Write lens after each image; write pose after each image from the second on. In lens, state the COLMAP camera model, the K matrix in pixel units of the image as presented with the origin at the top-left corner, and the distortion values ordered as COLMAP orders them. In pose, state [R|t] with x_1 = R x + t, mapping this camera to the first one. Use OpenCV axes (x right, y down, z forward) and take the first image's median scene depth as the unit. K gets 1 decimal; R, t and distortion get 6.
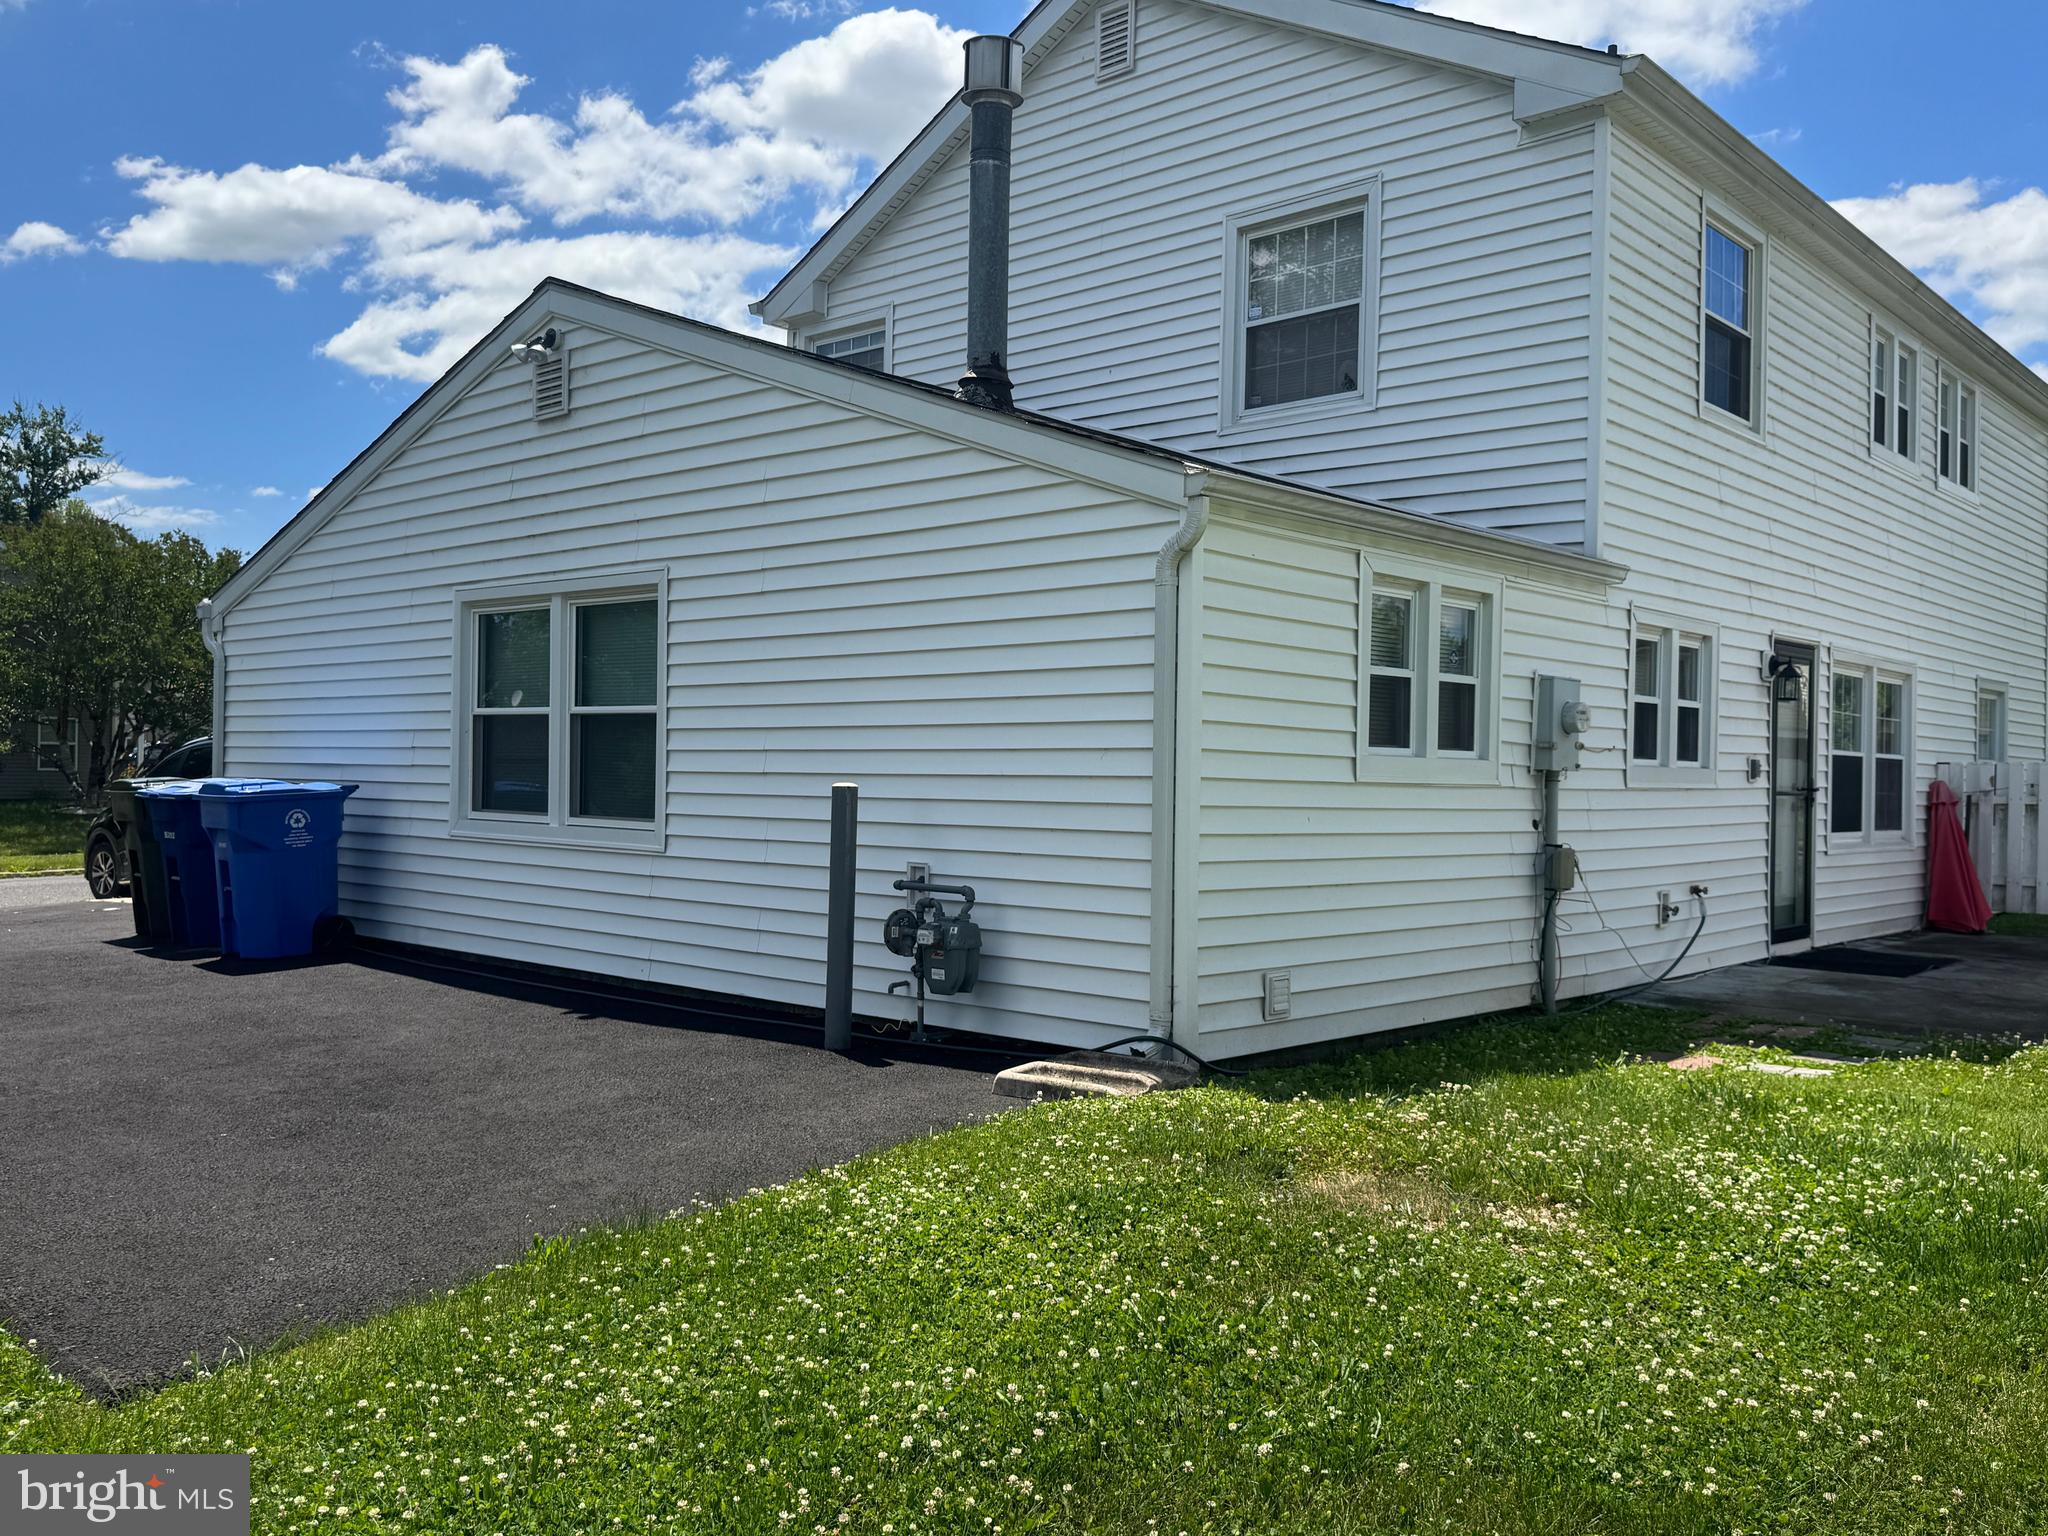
lens RADIAL K [[1660.2, 0, 1024.0], [0, 1660.2, 768.0], [0, 0, 1]] dist [0.166480, -0.346370]
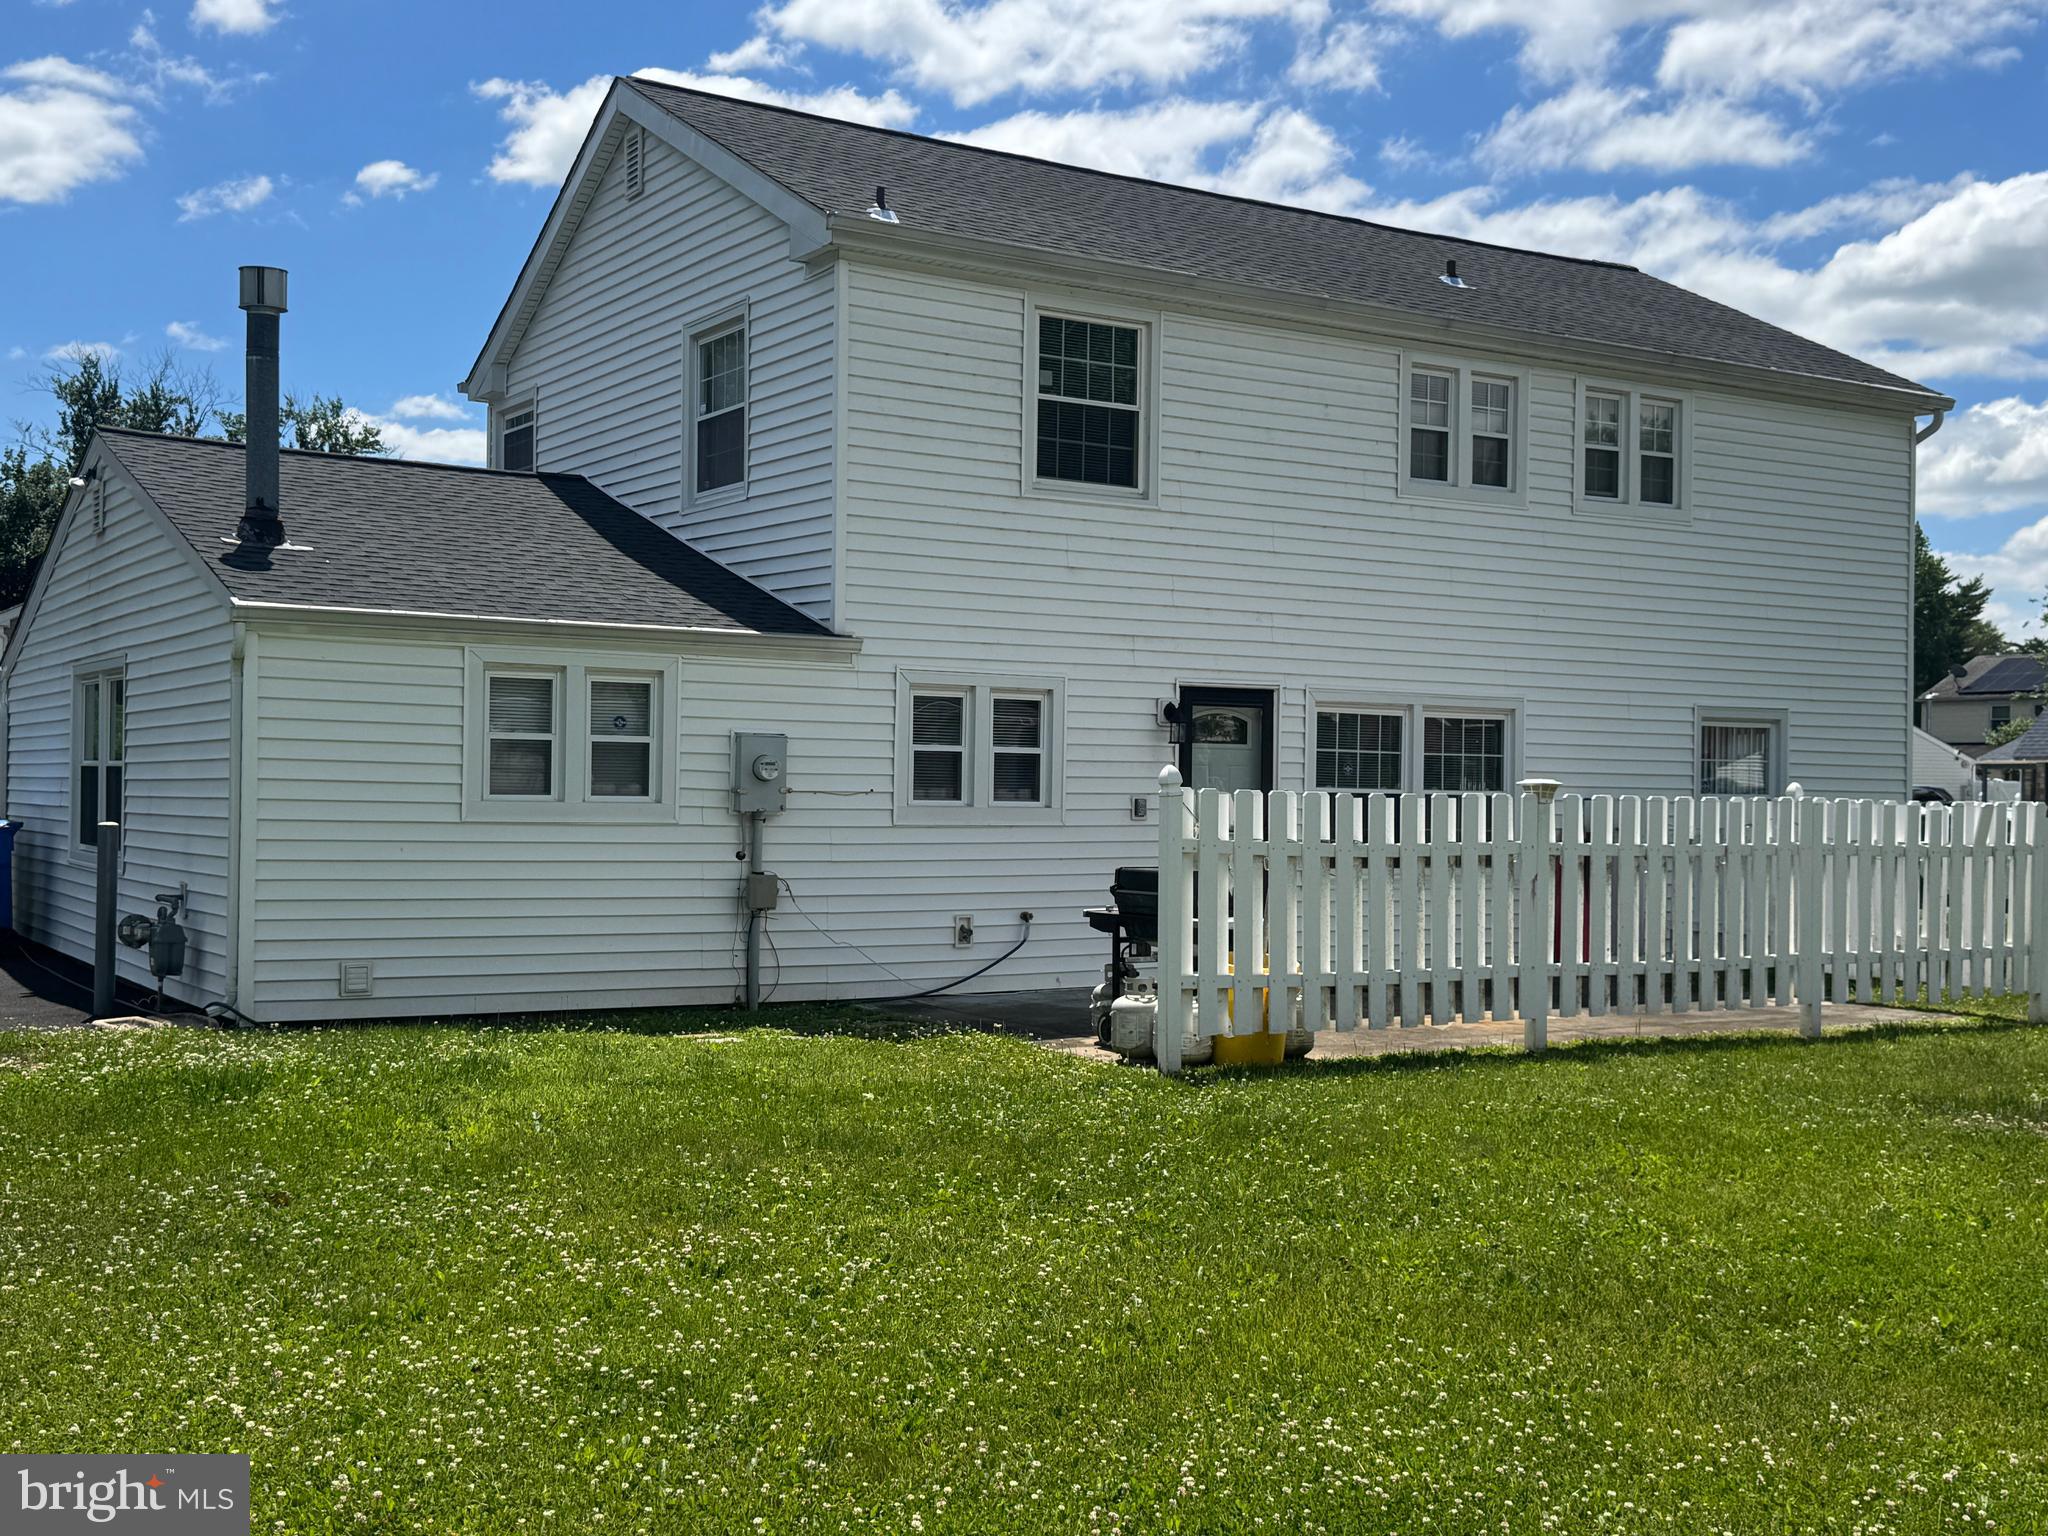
lens RADIAL K [[2195.8, 0, 1032.1], [0, 2195.8, 777.5], [0, 0, 1]] dist [0.191381, -0.411999]
pose [[0.964511, -0.005181, -0.263994, 0.855477], [0.003356, 0.999967, -0.007362, -0.009483], [0.264023, 0.006215, 0.964496, -0.447214]]
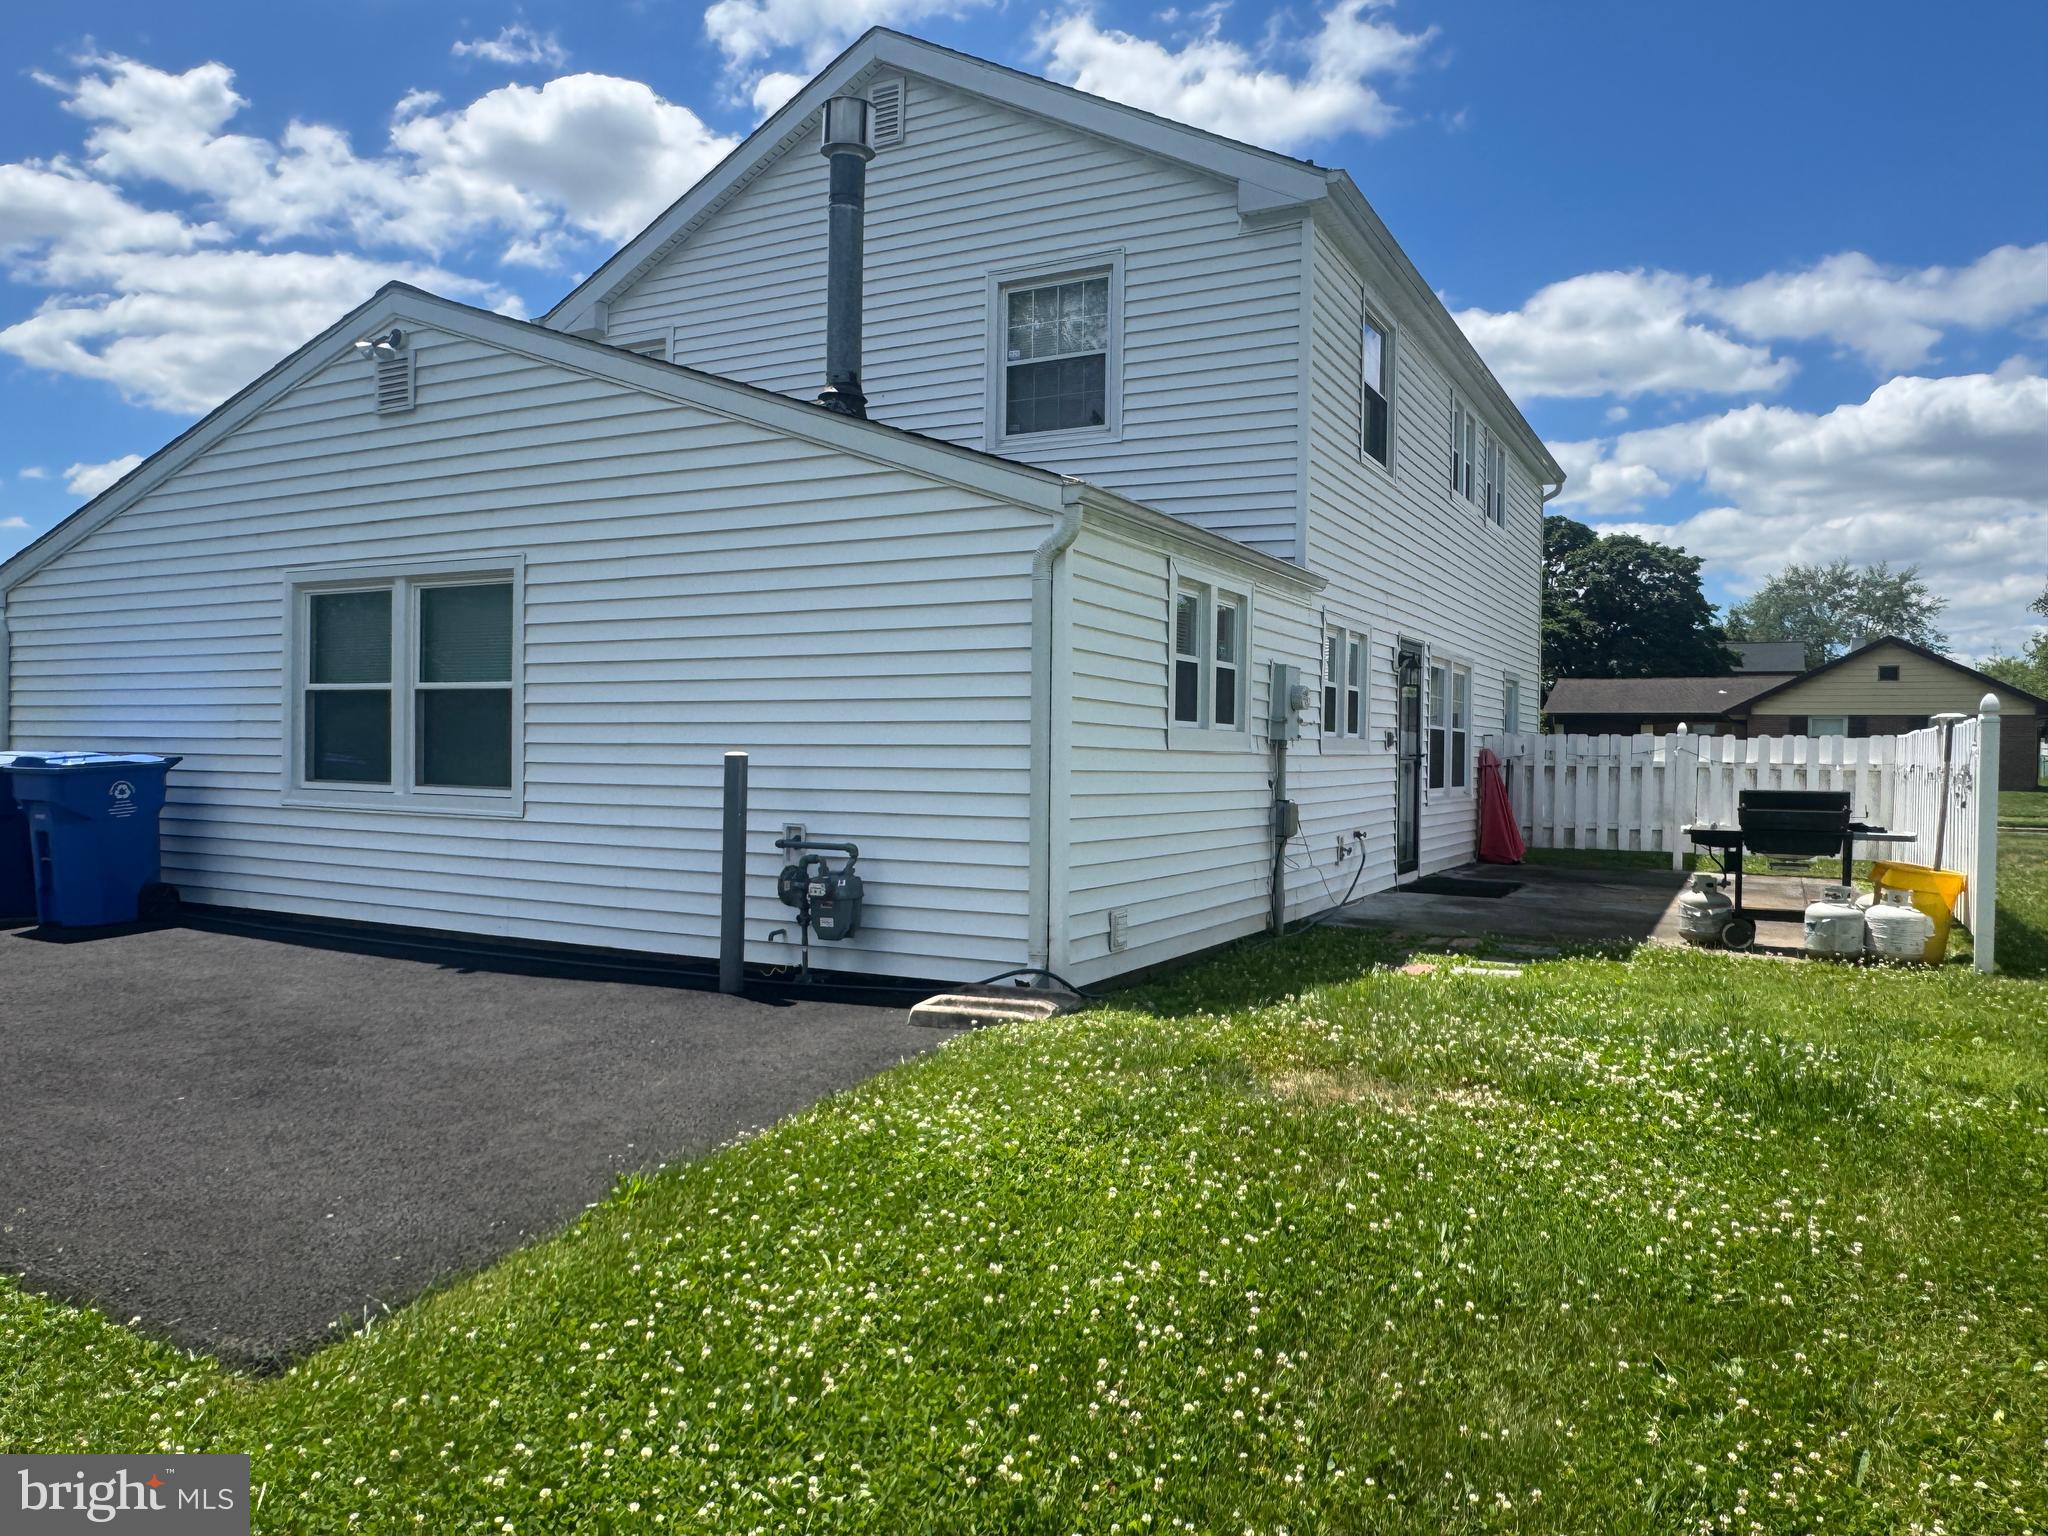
lens RADIAL K [[1408.4, 0, 1014.6], [0, 1408.4, 767.9], [0, 0, 1]] dist [-0.005965, -0.003596]
pose [[0.970258, -0.006616, 0.241981, -0.118379], [0.002142, 0.999822, 0.018747, 0.001659], [-0.242062, -0.017671, 0.970100, 0.037979]]
